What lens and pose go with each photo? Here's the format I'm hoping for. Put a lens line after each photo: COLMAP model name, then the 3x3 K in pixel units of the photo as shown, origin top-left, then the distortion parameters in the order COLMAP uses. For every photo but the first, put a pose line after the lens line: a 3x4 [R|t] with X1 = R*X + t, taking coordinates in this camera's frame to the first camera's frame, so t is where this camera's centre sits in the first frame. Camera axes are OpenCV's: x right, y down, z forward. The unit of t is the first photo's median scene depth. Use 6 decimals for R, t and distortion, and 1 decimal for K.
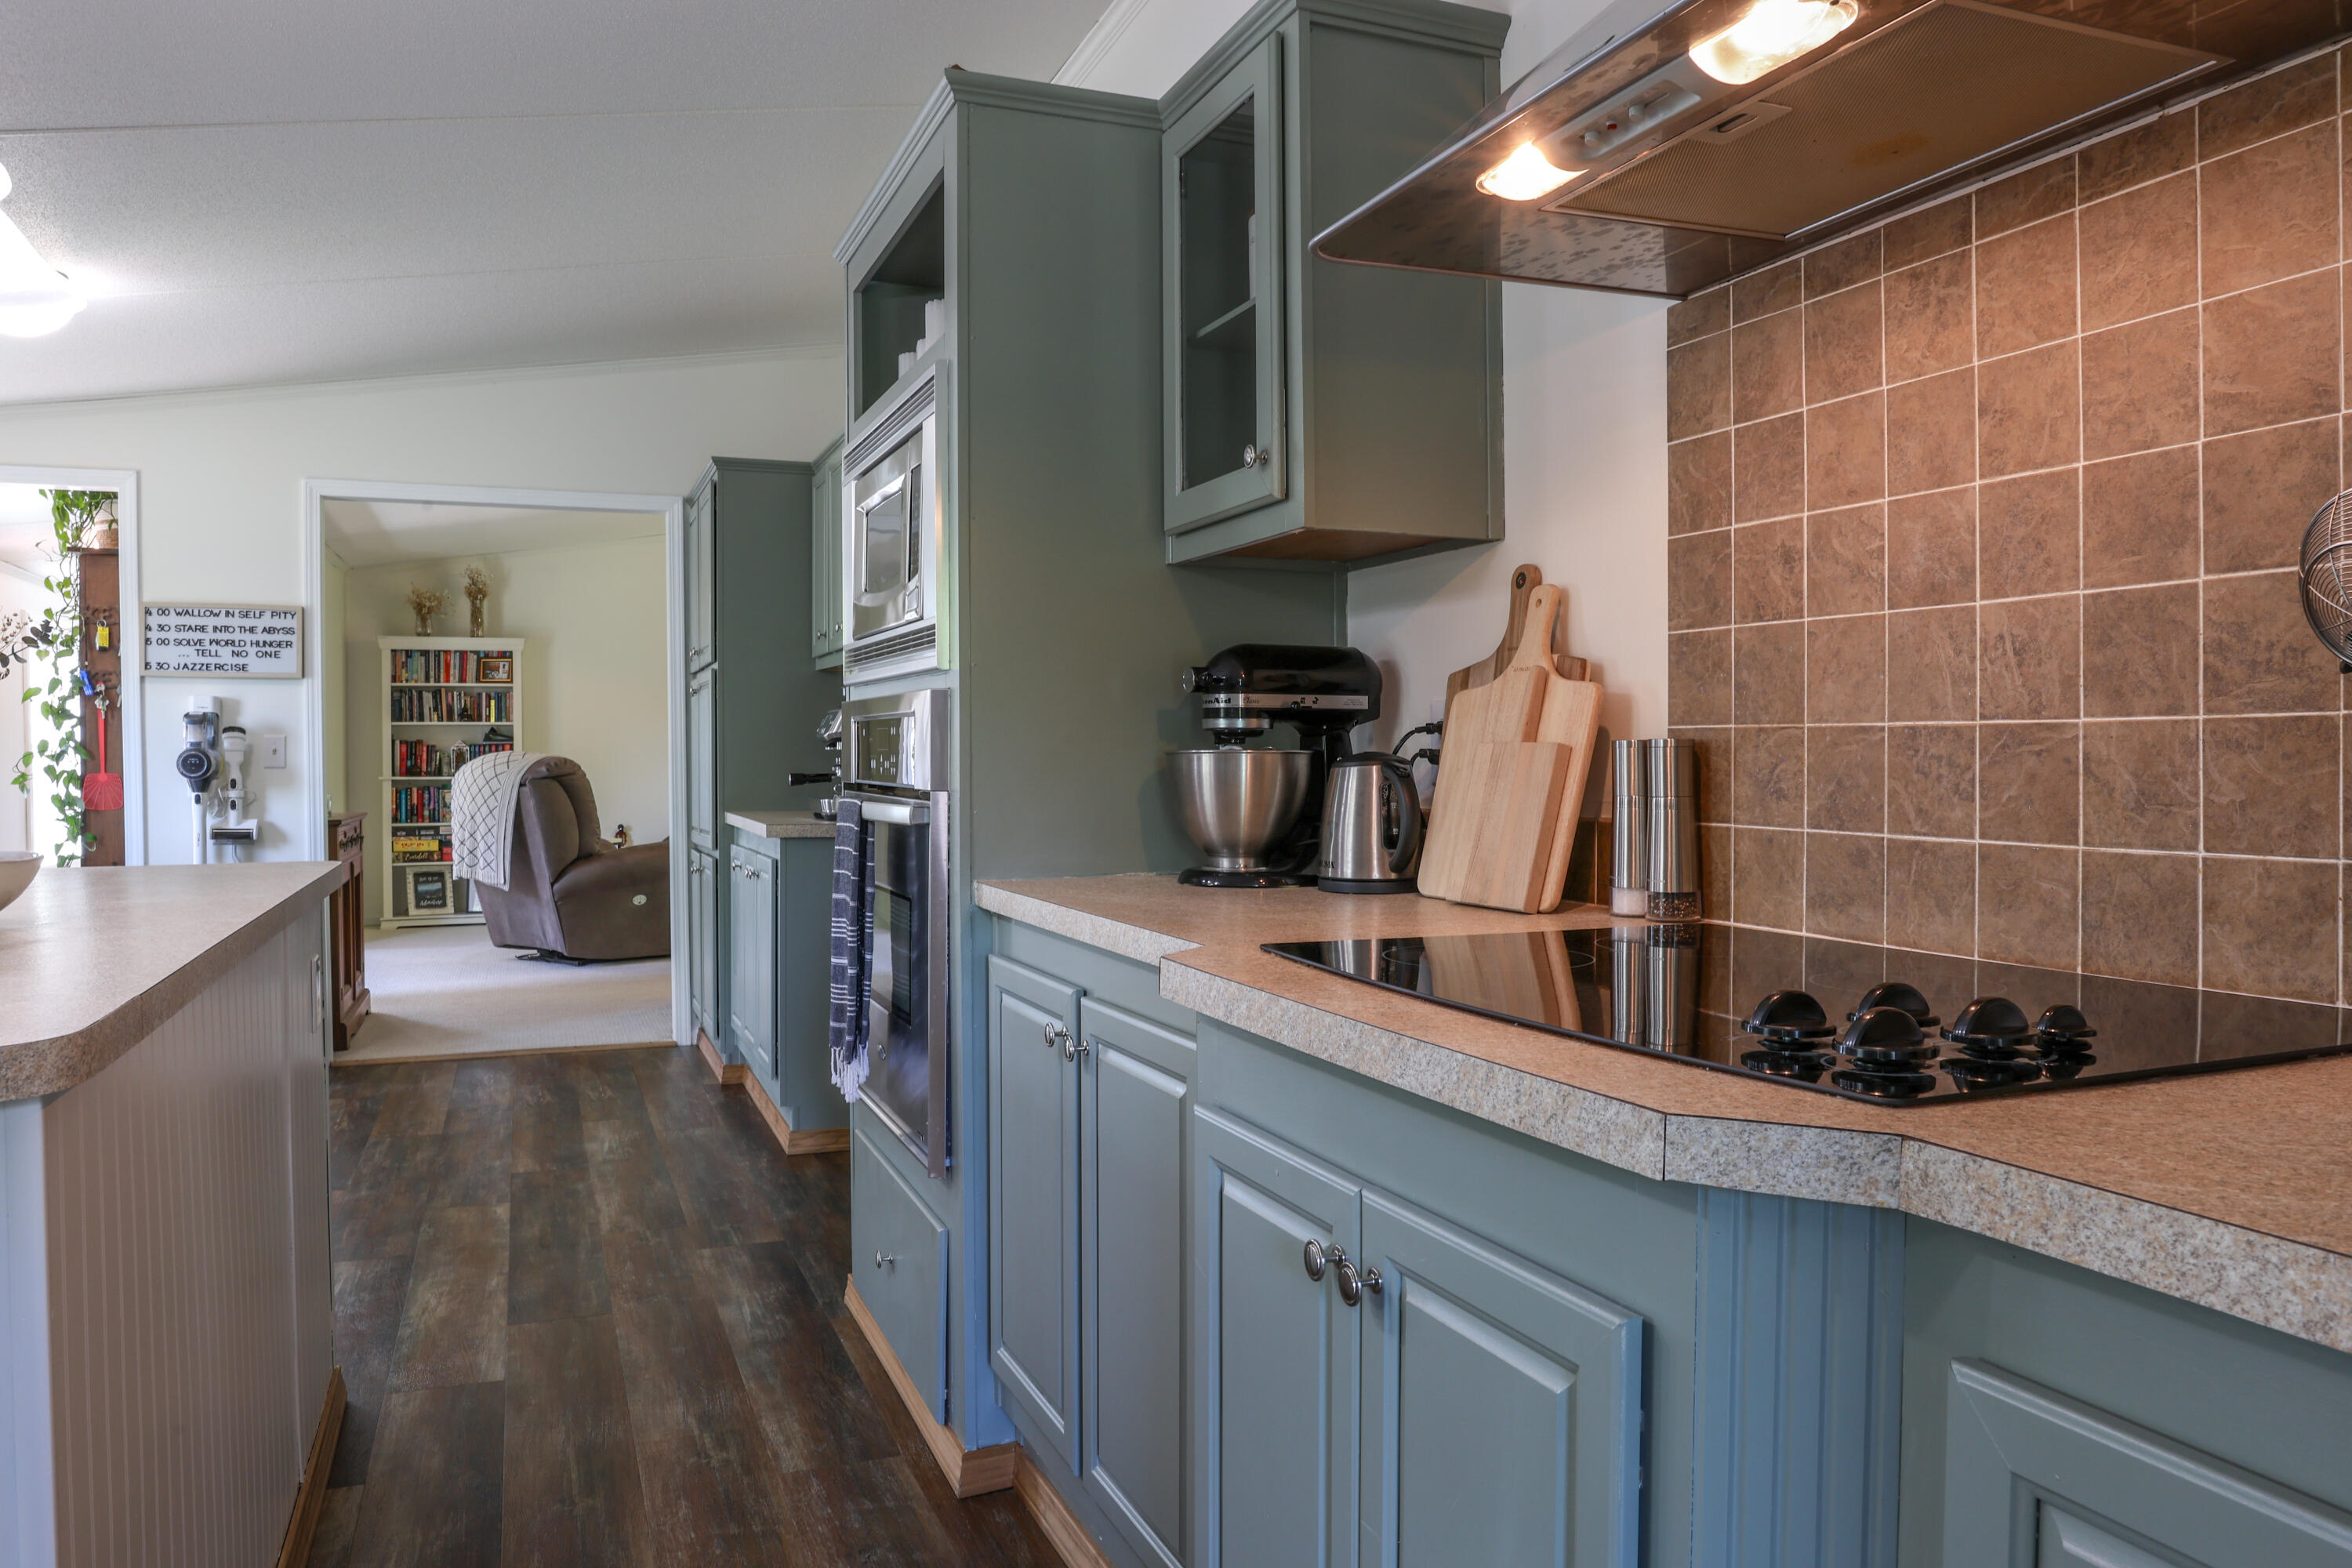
lens RADIAL K [[1617.7, 0, 1186.0], [0, 1617.7, 783.0], [0, 0, 1]] dist [-0.064666, 0.028984]
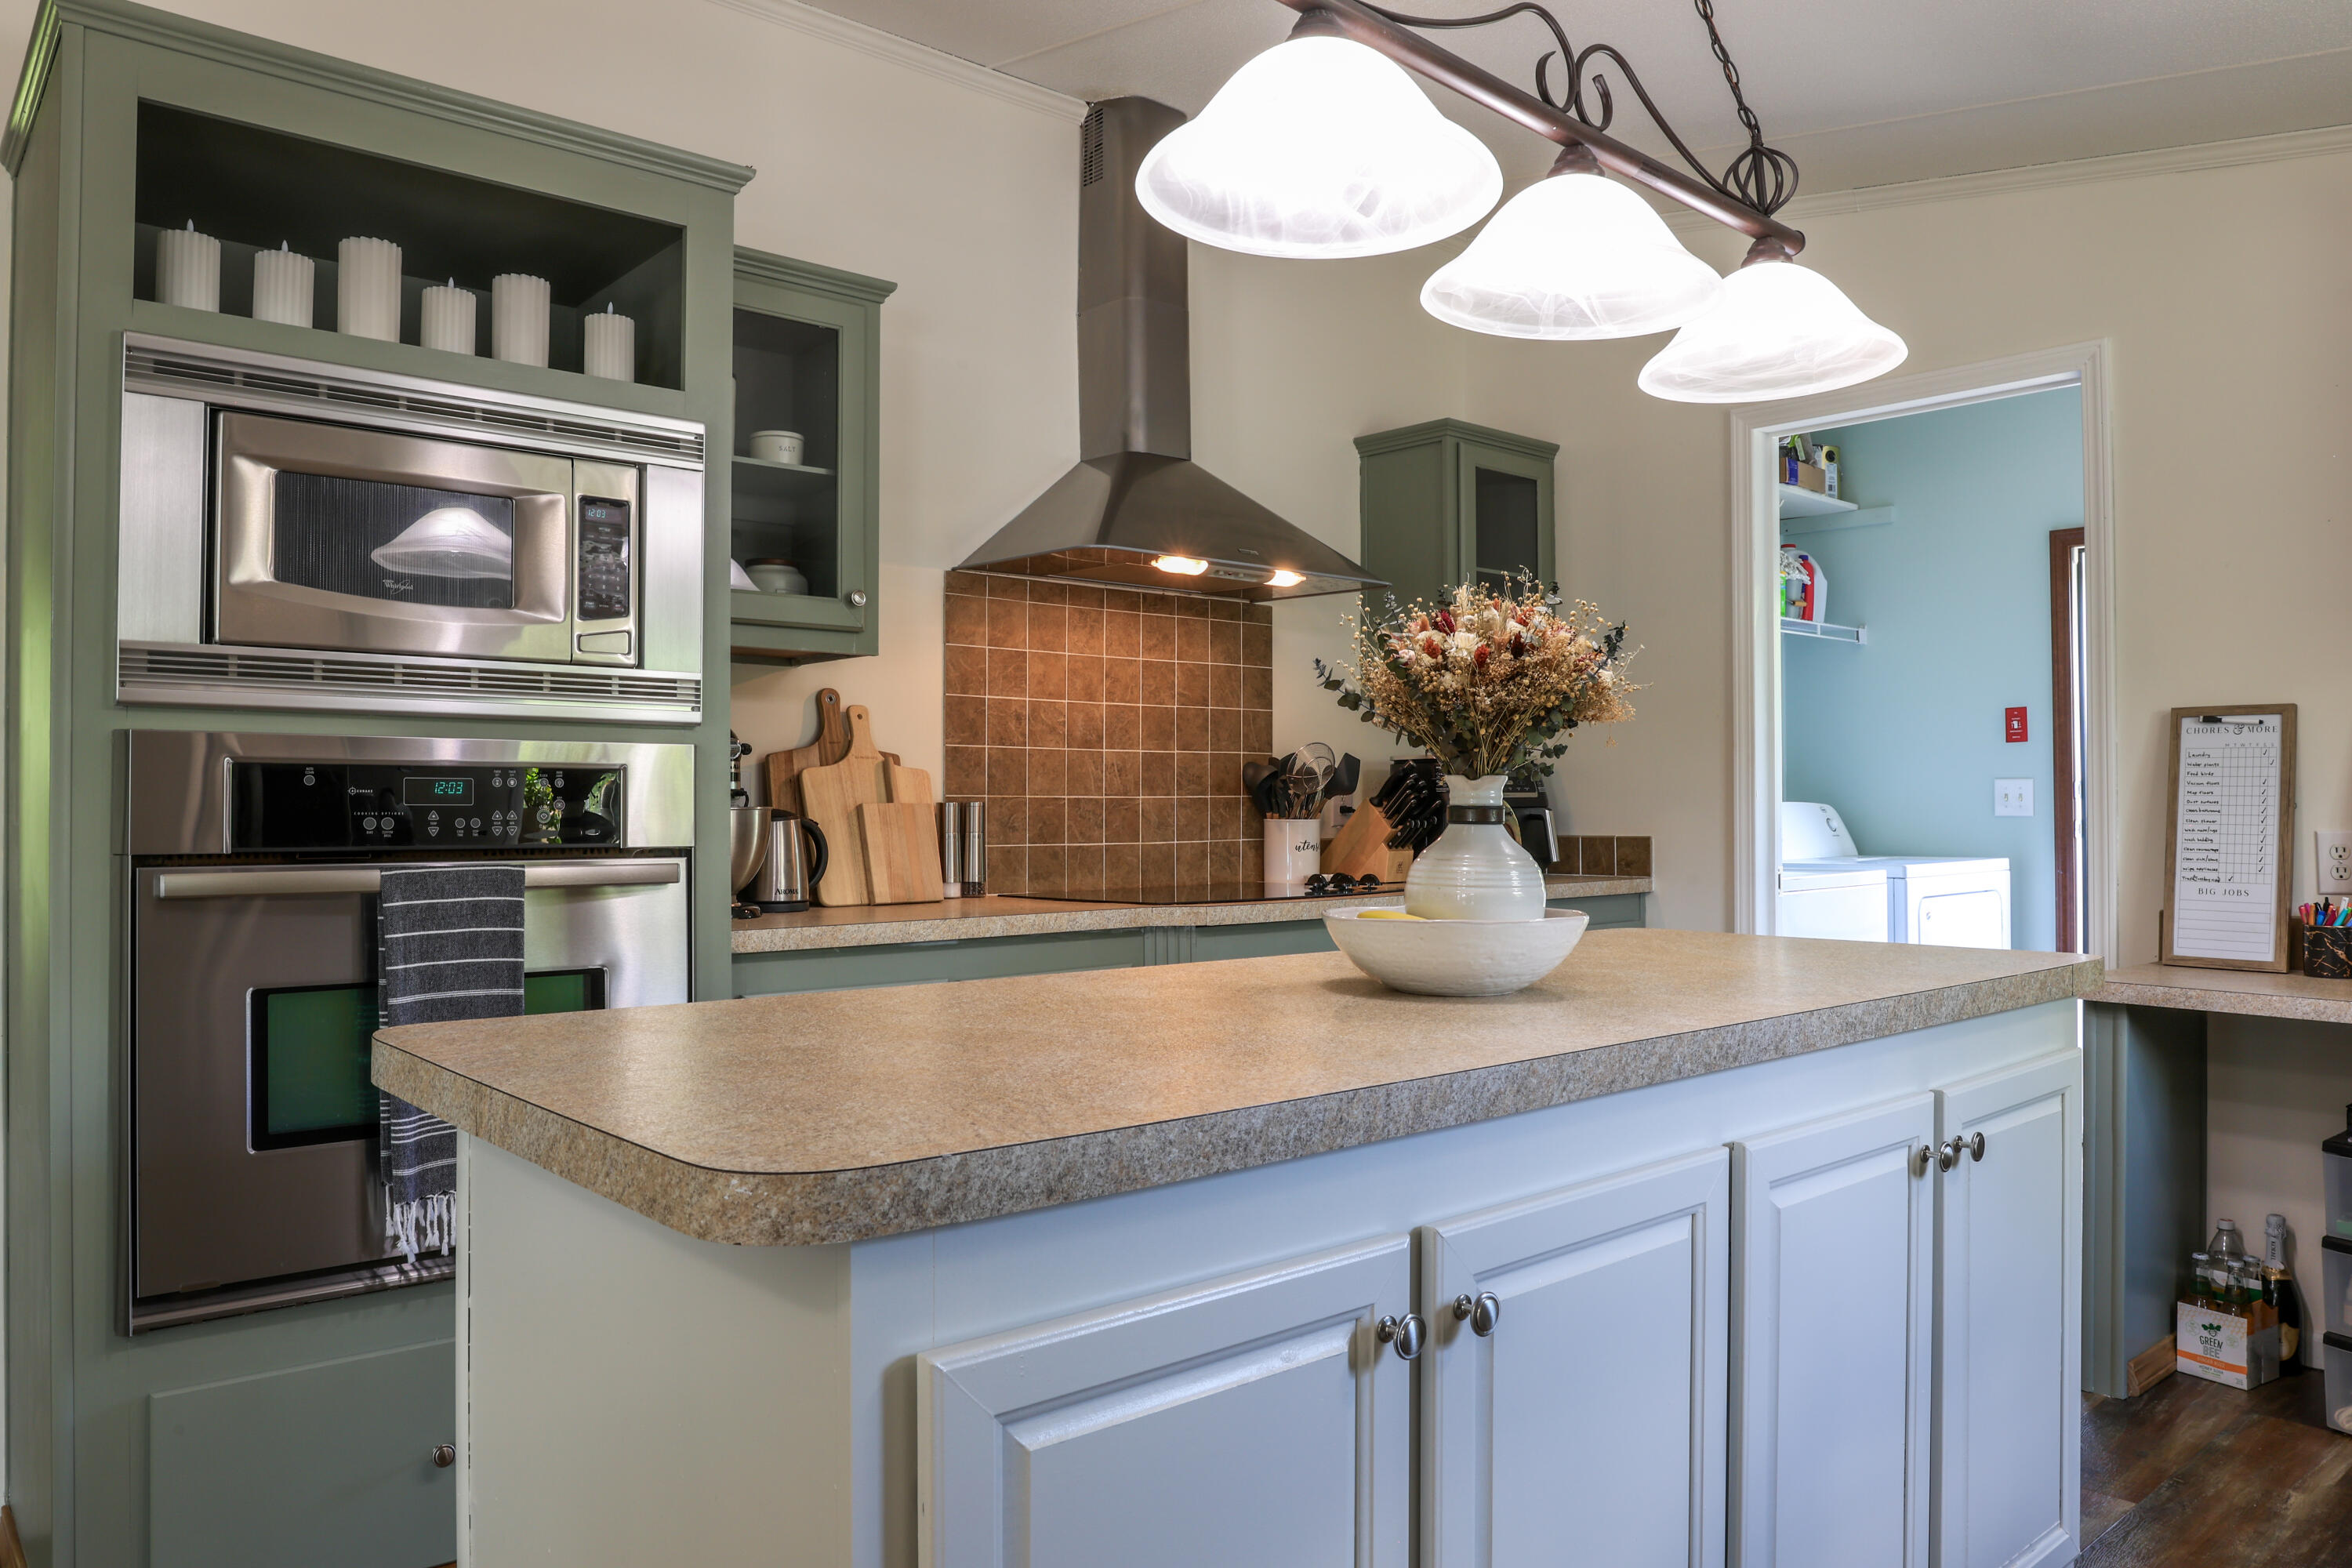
lens RADIAL K [[1617.7, 0, 1186.0], [0, 1617.7, 783.0], [0, 0, 1]] dist [-0.064666, 0.028984]
pose [[-0.325409, 0.018767, 0.945387, -1.143545], [0.022401, 0.999675, -0.012135, -0.014982], [-0.945308, 0.017229, -0.325723, 0.988684]]
